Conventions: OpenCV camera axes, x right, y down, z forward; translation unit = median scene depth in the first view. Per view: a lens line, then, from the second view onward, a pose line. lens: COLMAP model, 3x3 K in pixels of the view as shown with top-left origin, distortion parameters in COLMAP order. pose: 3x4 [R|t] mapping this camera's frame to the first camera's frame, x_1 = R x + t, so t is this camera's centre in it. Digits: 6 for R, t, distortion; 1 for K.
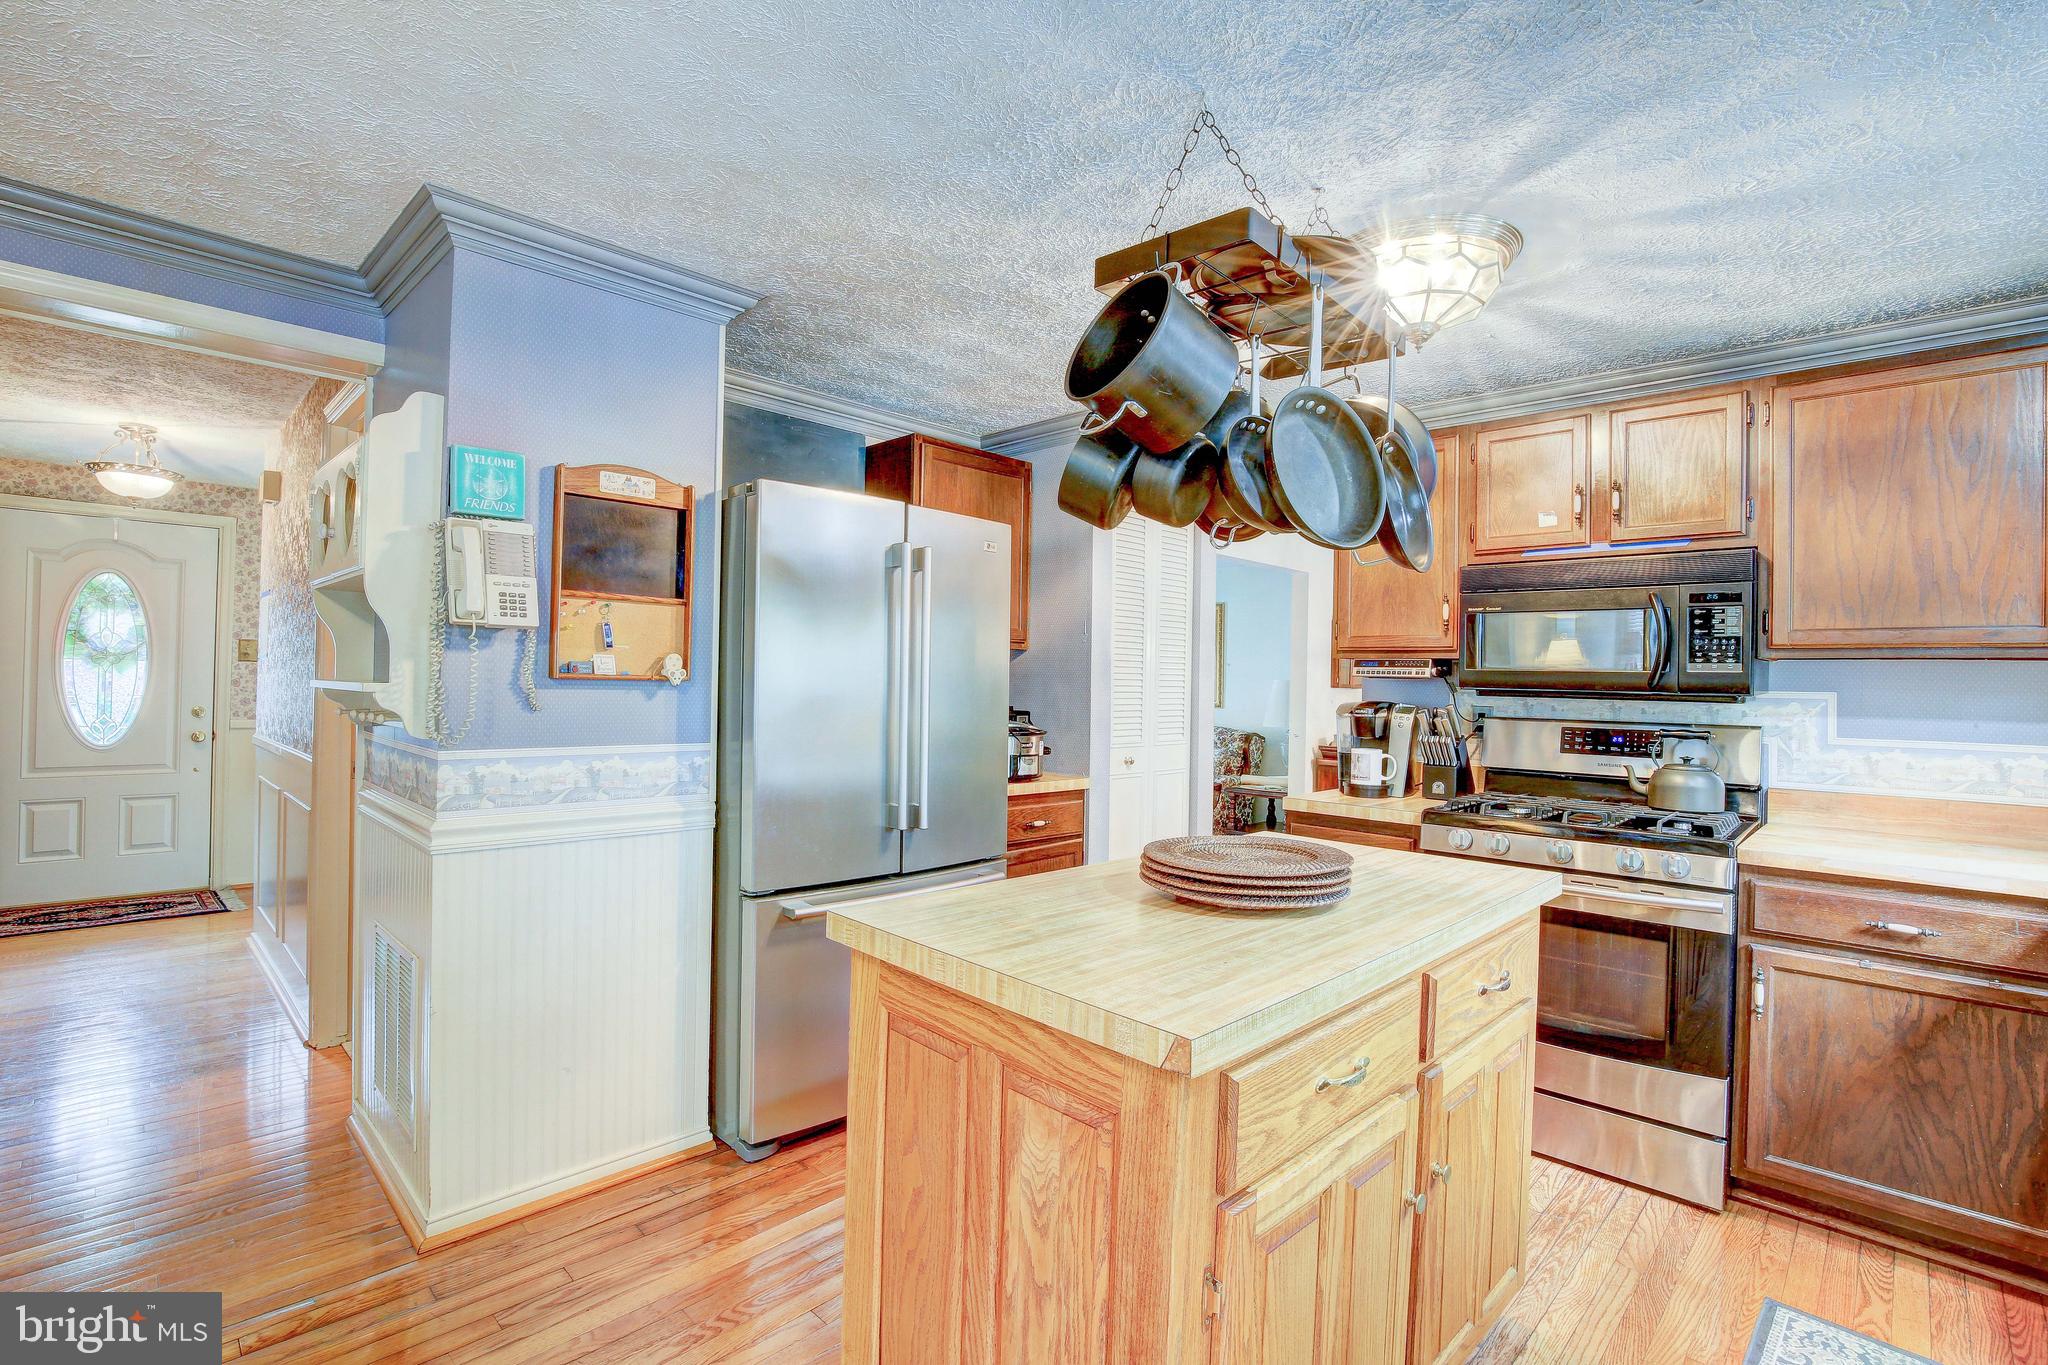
lens RADIAL K [[940.1, 0, 1012.0], [0, 940.1, 677.9], [0, 0, 1]] dist [-0.038246, 0.007455]
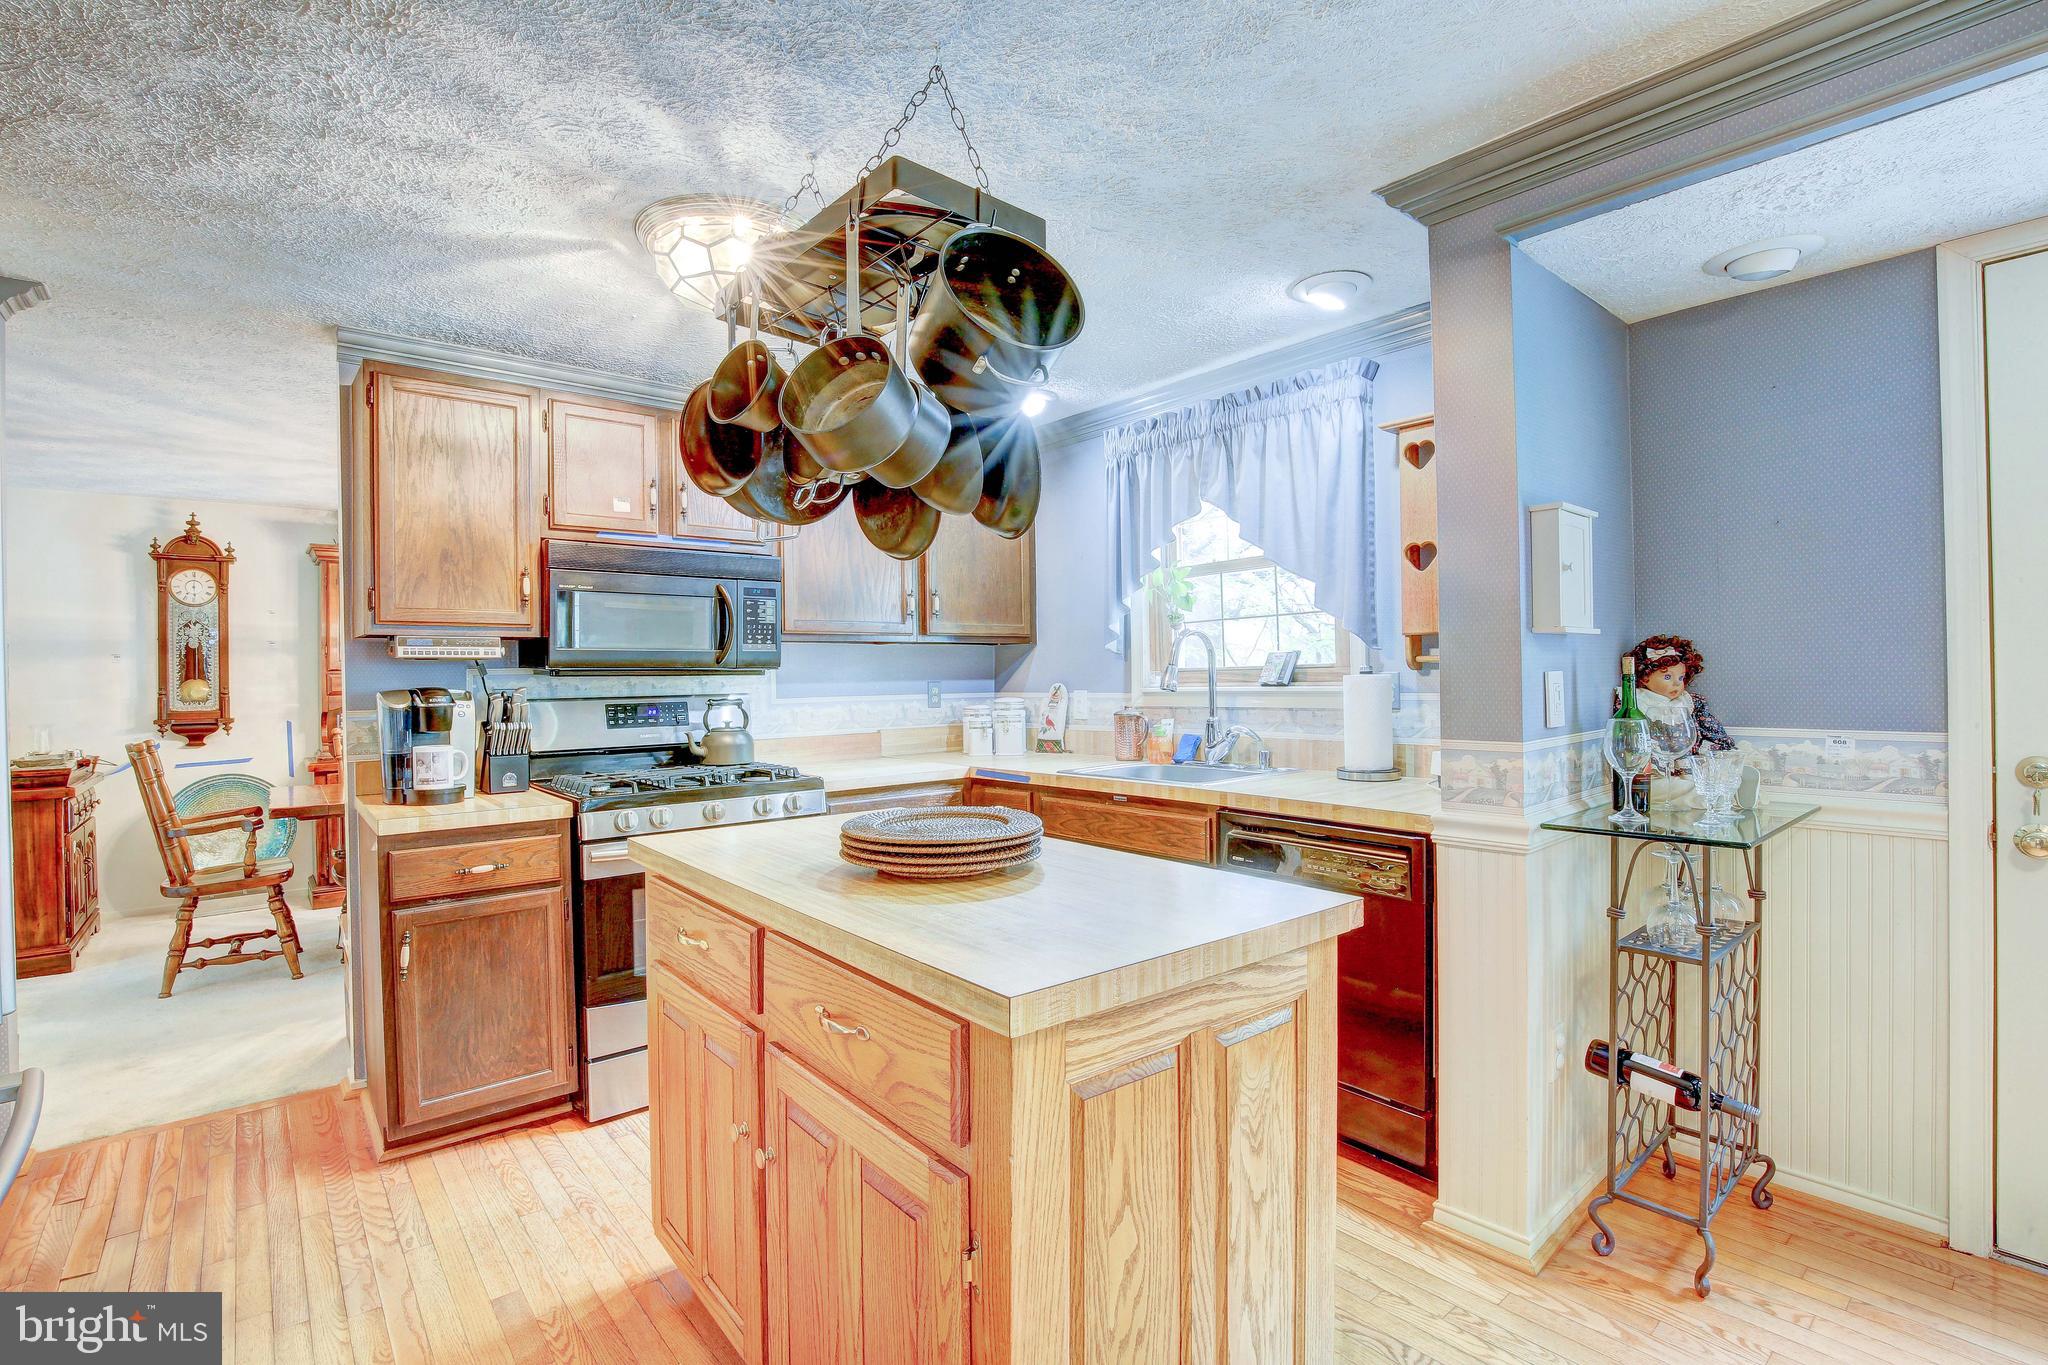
lens RADIAL K [[940.1, 0, 1006.9], [0, 940.1, 677.6], [0, 0, 1]] dist [-0.038246, 0.007455]
pose [[0.101401, -0.026697, 0.994487, -0.465755], [0.011913, 0.999601, 0.025619, 0.001452], [-0.994774, 0.009250, 0.101679, 0.508098]]
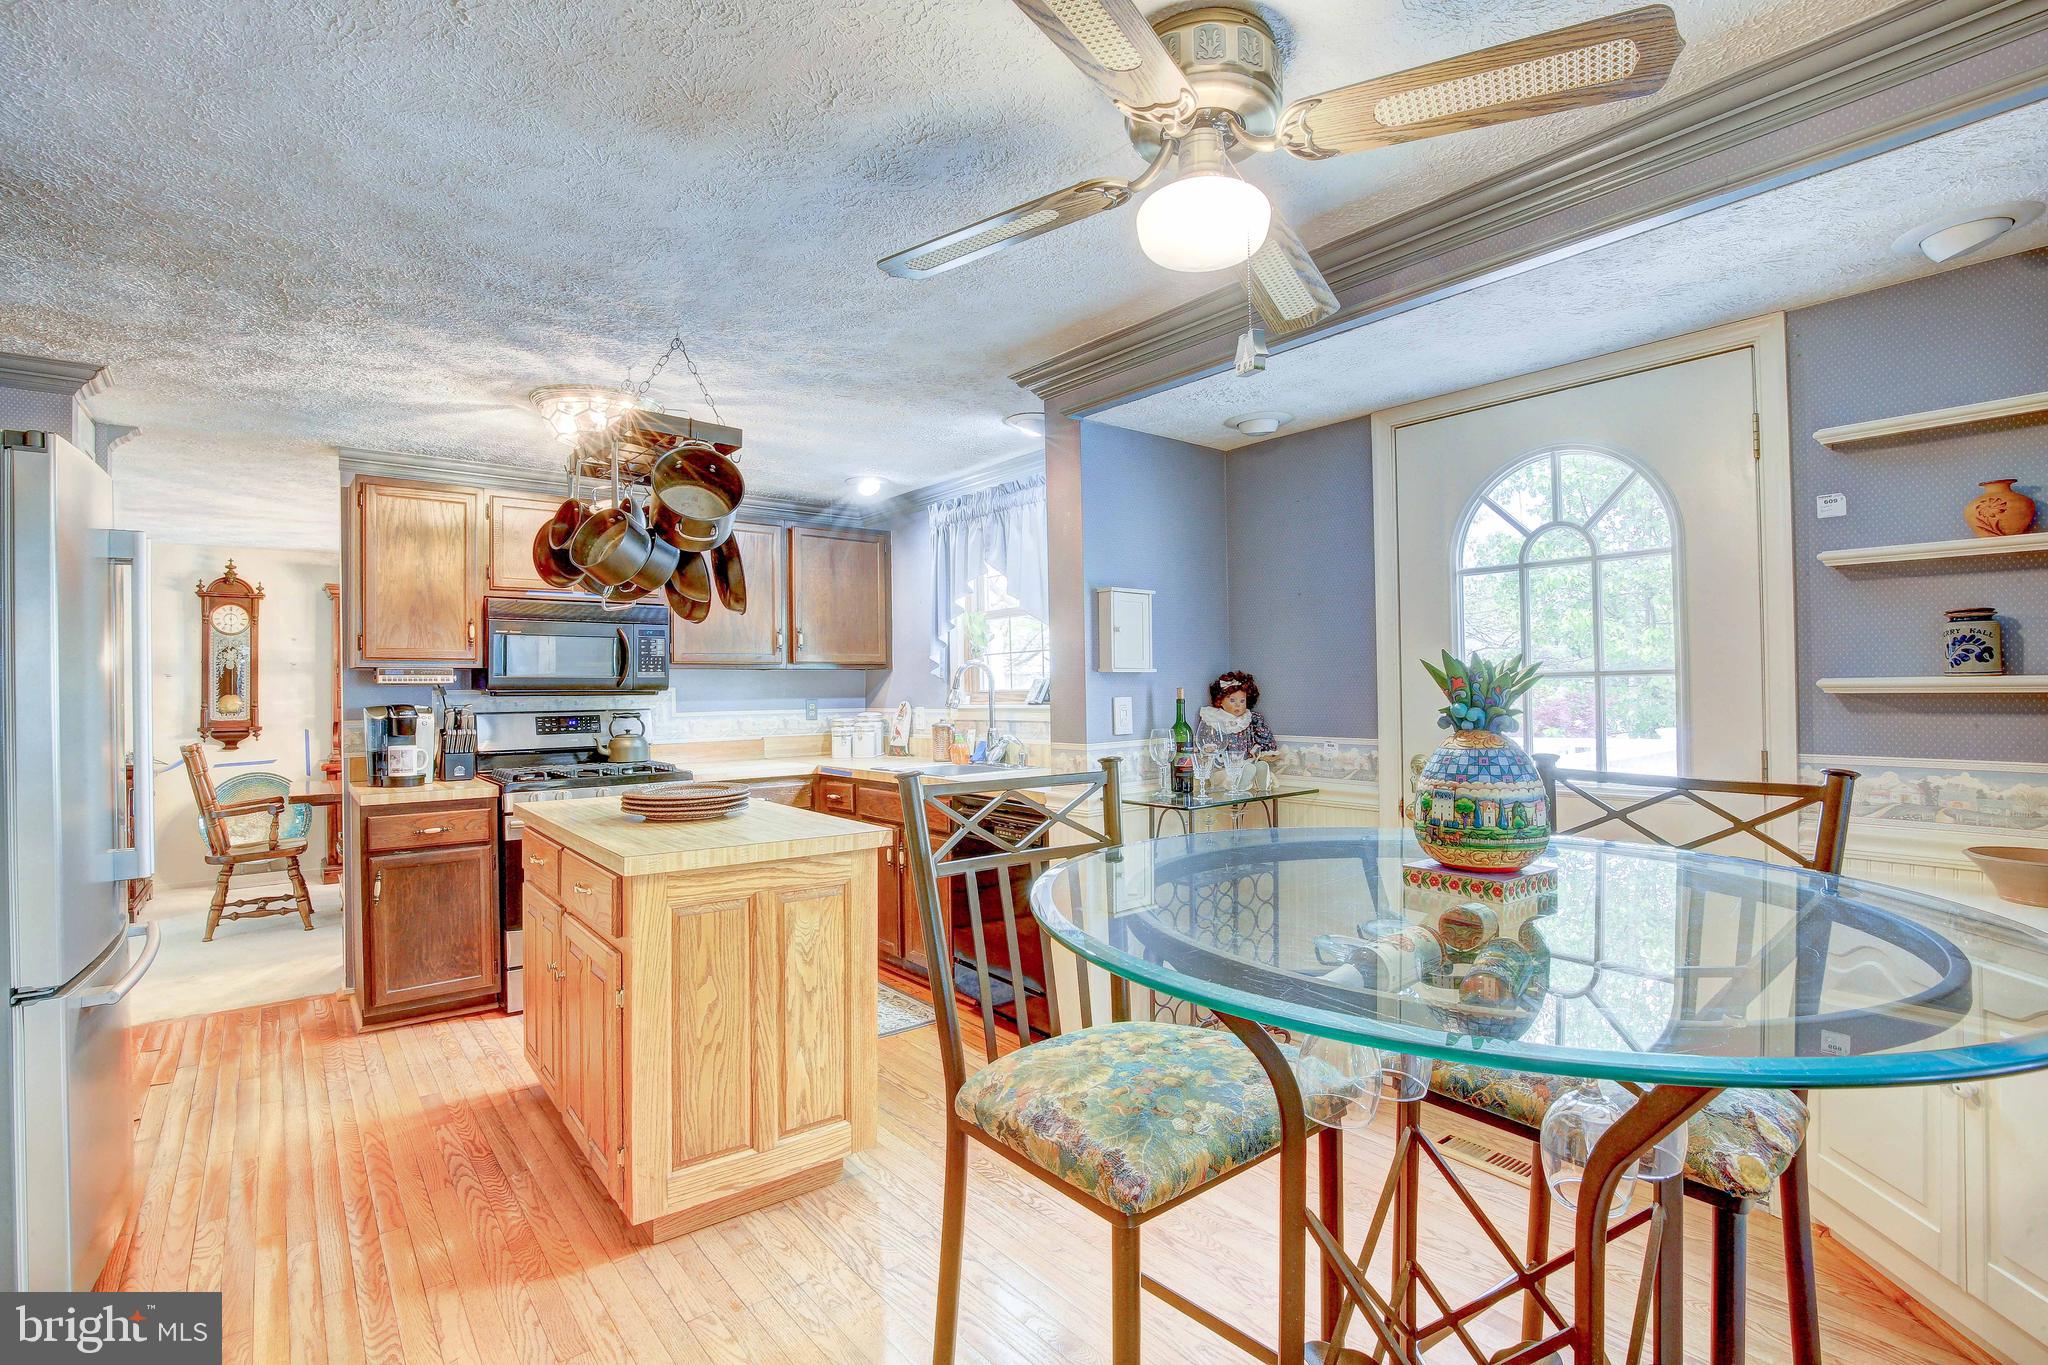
lens RADIAL K [[940.1, 0, 1006.2], [0, 940.1, 678.3], [0, 0, 1]] dist [-0.038246, 0.007455]
pose [[0.119100, -0.013314, 0.992793, -0.827807], [0.009929, 0.999876, 0.012218, -0.017582], [-0.992833, 0.008402, 0.119217, 0.142020]]
